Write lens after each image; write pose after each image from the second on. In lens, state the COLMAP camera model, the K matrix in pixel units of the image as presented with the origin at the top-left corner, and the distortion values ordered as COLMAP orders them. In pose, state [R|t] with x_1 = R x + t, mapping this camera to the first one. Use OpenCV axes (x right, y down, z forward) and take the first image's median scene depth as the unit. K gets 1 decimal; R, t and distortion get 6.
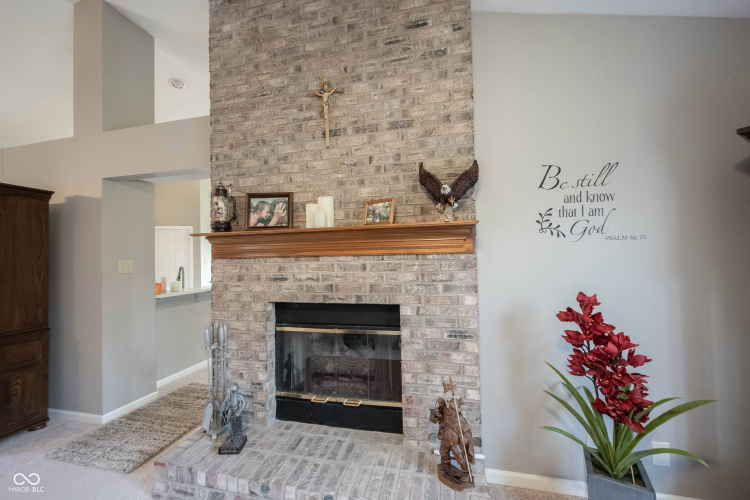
lens RADIAL K [[295.7, 0, 375.3], [0, 295.7, 250.5], [0, 0, 1]] dist [-0.001004, -0.001240]
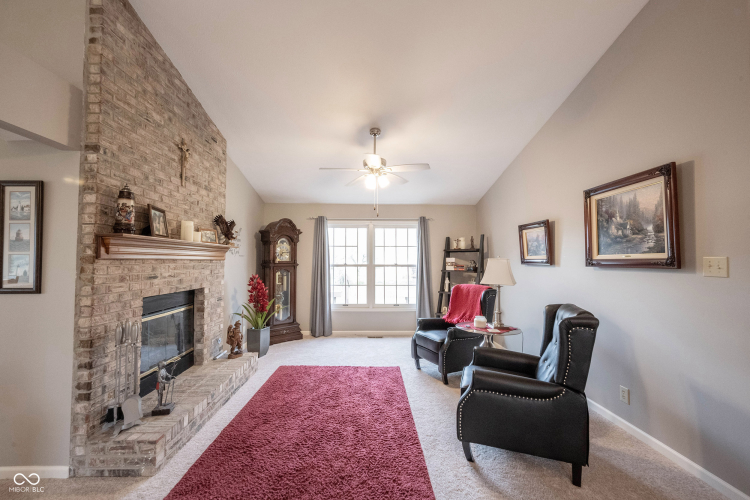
lens RADIAL K [[295.7, 0, 374.1], [0, 295.7, 253.9], [0, 0, 1]] dist [-0.001004, -0.001240]
pose [[-0.268033, 0.043456, 0.962429, -1.758773], [-0.016928, 0.998616, -0.049805, 0.045090], [-0.963261, -0.029641, -0.266927, 0.446616]]
